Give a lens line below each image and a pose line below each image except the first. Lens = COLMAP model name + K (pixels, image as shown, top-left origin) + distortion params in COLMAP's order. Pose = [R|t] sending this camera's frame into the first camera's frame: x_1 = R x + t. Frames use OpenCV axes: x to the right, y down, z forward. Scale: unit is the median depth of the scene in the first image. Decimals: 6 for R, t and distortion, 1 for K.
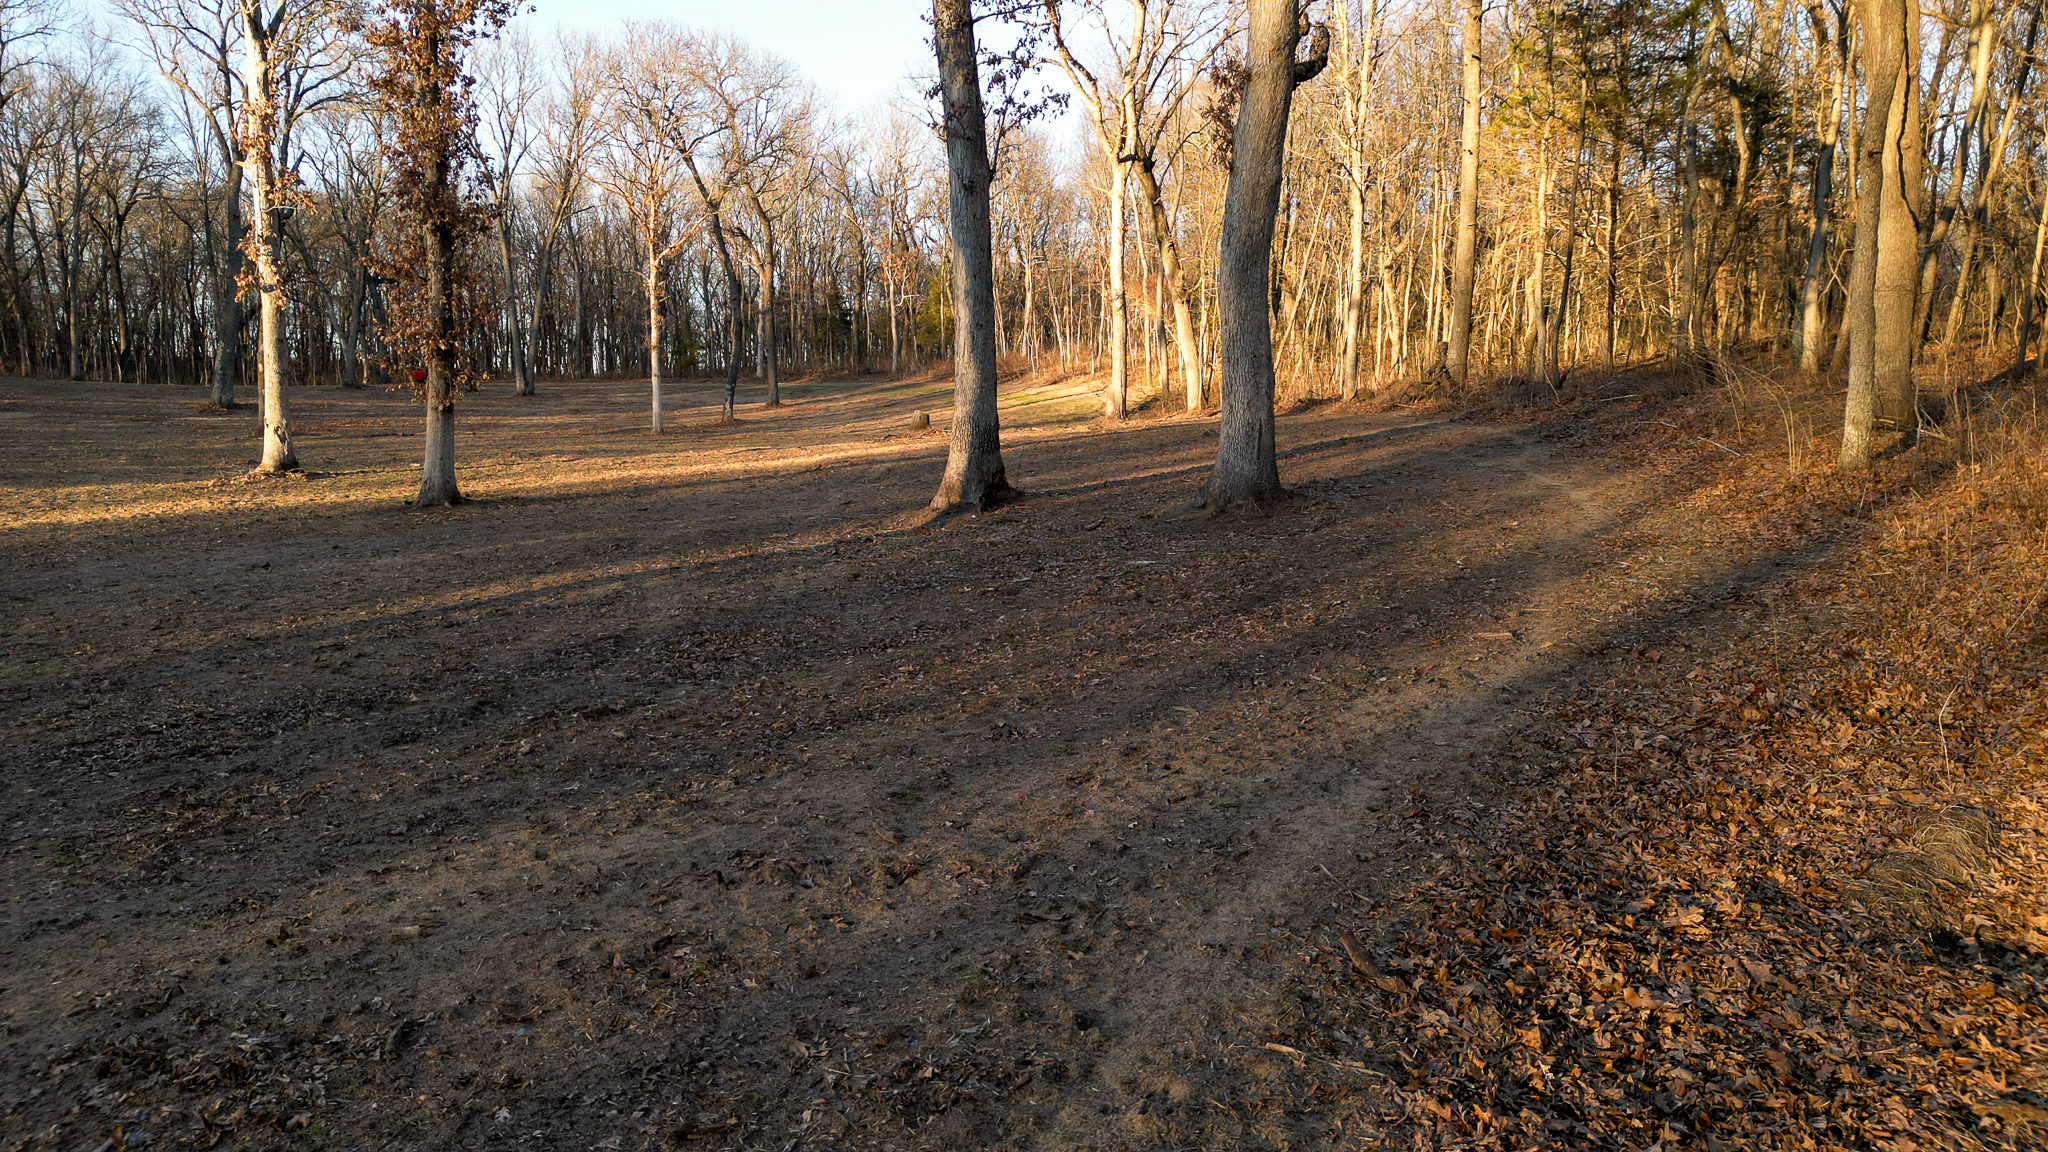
lens RADIAL K [[1426.6, 0, 1025.4], [0, 1426.6, 578.0], [0, 0, 1]] dist [0.063997, -0.056679]
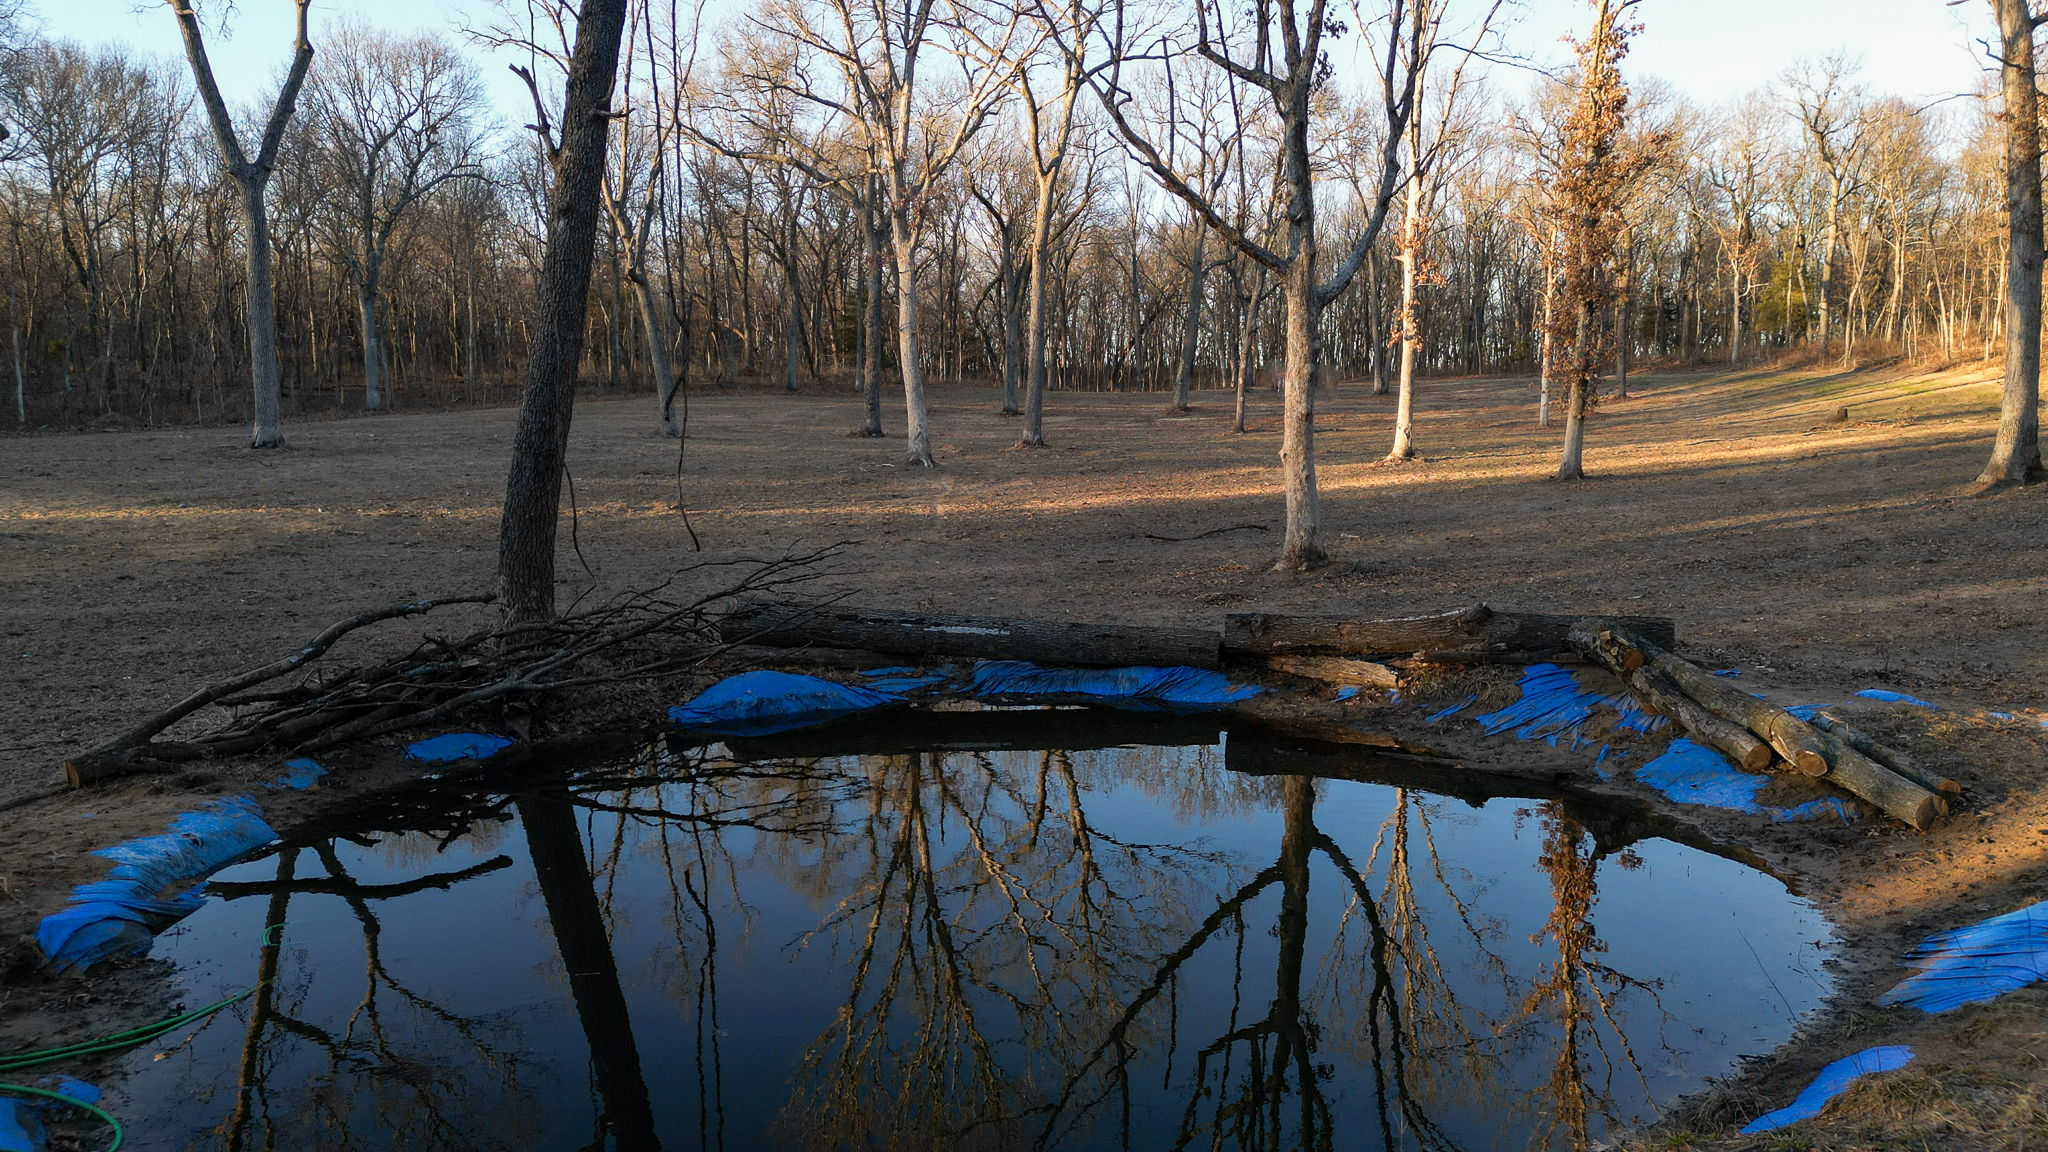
lens RADIAL K [[1426.6, 0, 1025.4], [0, 1426.6, 578.0], [0, 0, 1]] dist [0.063997, -0.056679]
pose [[0.873572, 0.048362, -0.484285, -0.238126], [-0.045048, 0.998814, 0.018484, 0.080442], [0.484605, 0.005669, 0.874715, -0.958296]]
